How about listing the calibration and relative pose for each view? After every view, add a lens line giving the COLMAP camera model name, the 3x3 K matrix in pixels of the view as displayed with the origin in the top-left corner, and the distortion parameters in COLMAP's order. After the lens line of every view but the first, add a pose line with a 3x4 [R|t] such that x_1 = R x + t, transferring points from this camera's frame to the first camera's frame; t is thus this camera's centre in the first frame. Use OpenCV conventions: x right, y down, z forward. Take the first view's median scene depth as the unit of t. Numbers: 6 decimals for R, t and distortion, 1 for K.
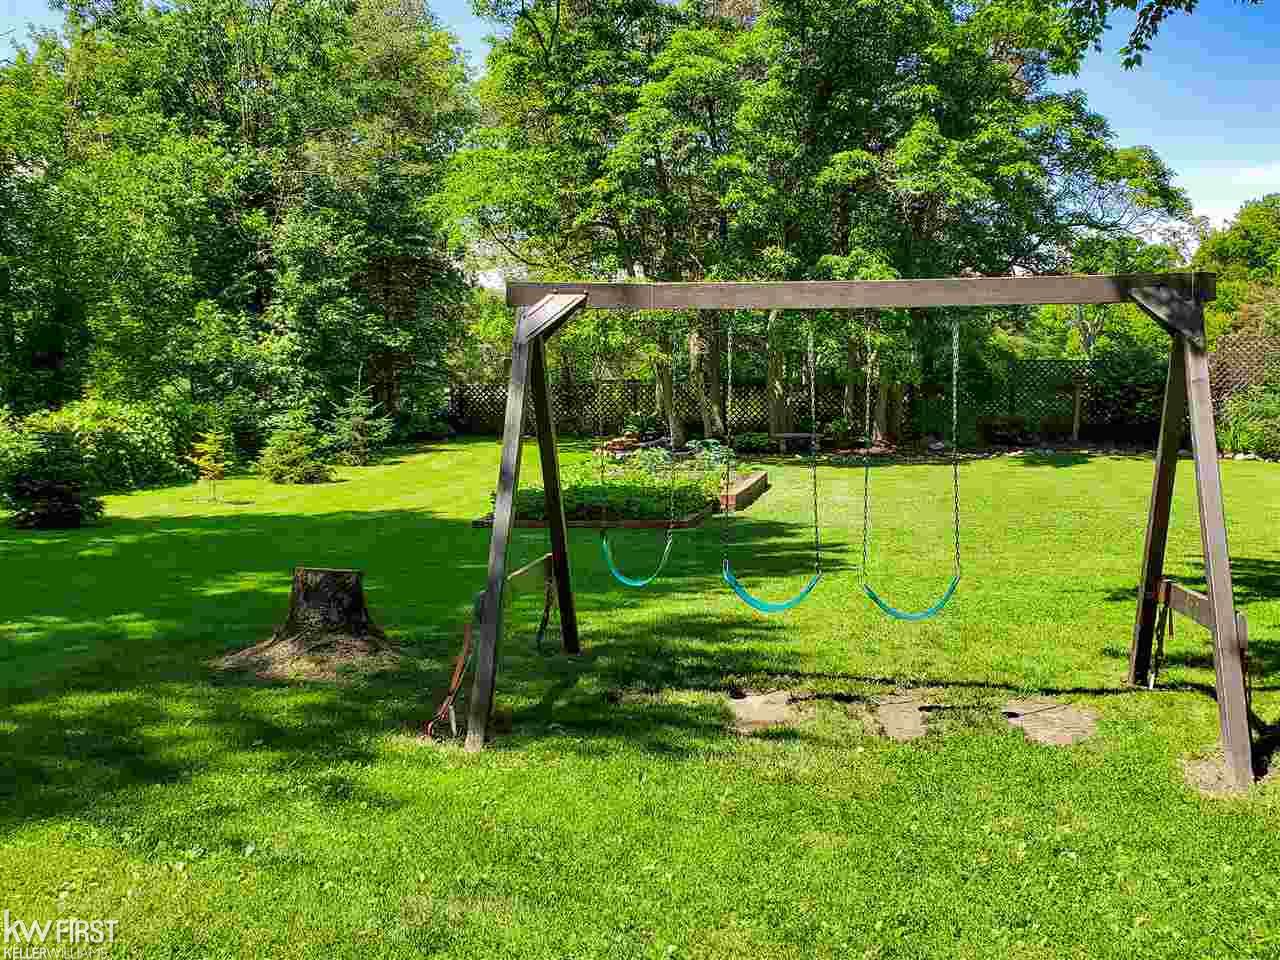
lens RADIAL K [[972.2, 0, 639.9], [0, 972.2, 479.9], [0, 0, 1]] dist [0.000306, 0.005266]
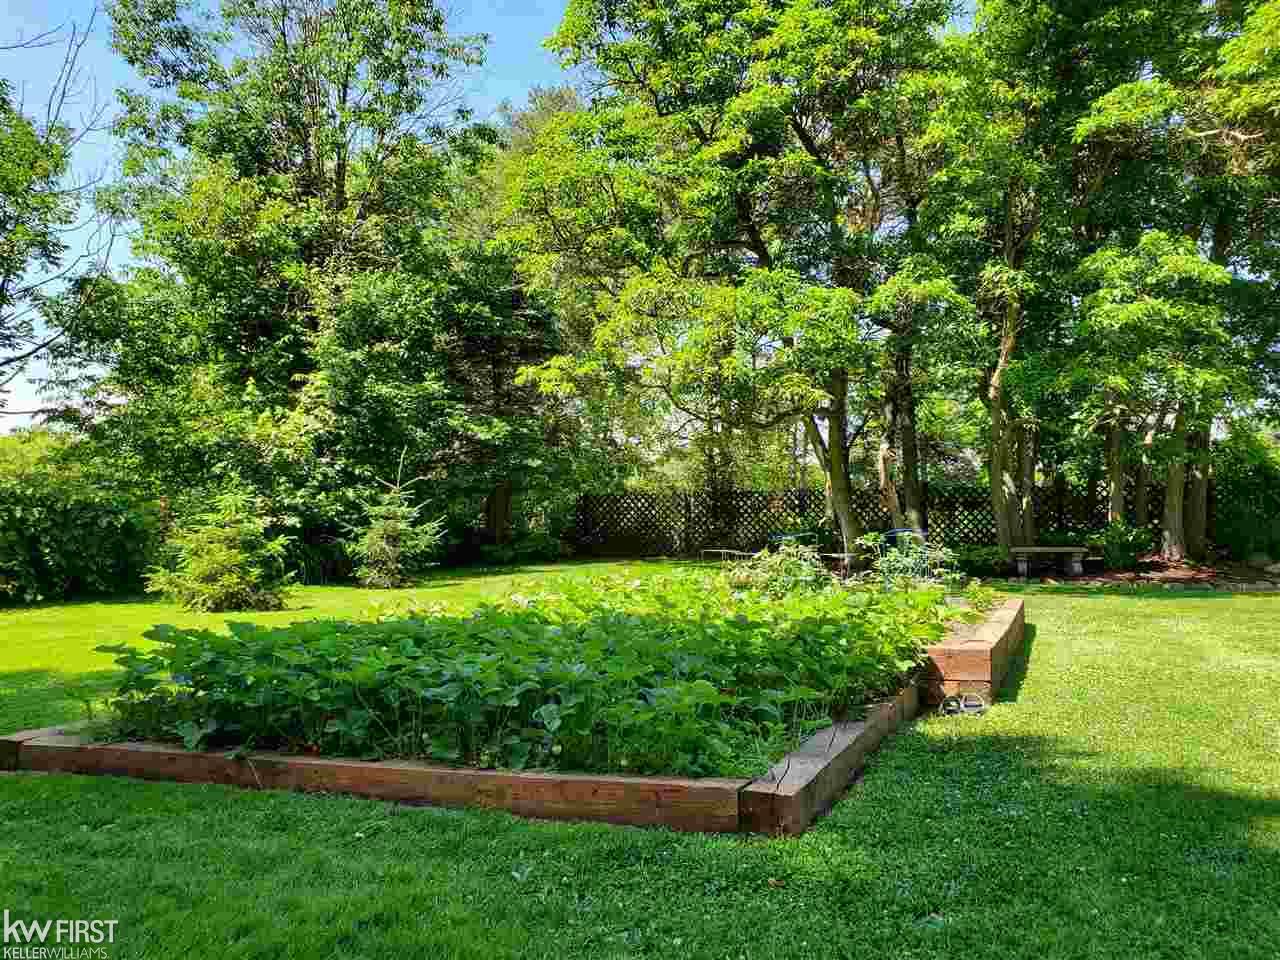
lens RADIAL K [[972.2, 0, 641.3], [0, 972.2, 479.8], [0, 0, 1]] dist [0.000306, 0.005266]
pose [[0.981435, -0.011790, -0.191435, 0.023275], [-0.015198, 0.990189, -0.138904, 0.002038], [0.191194, 0.139234, 0.971627, 0.322095]]
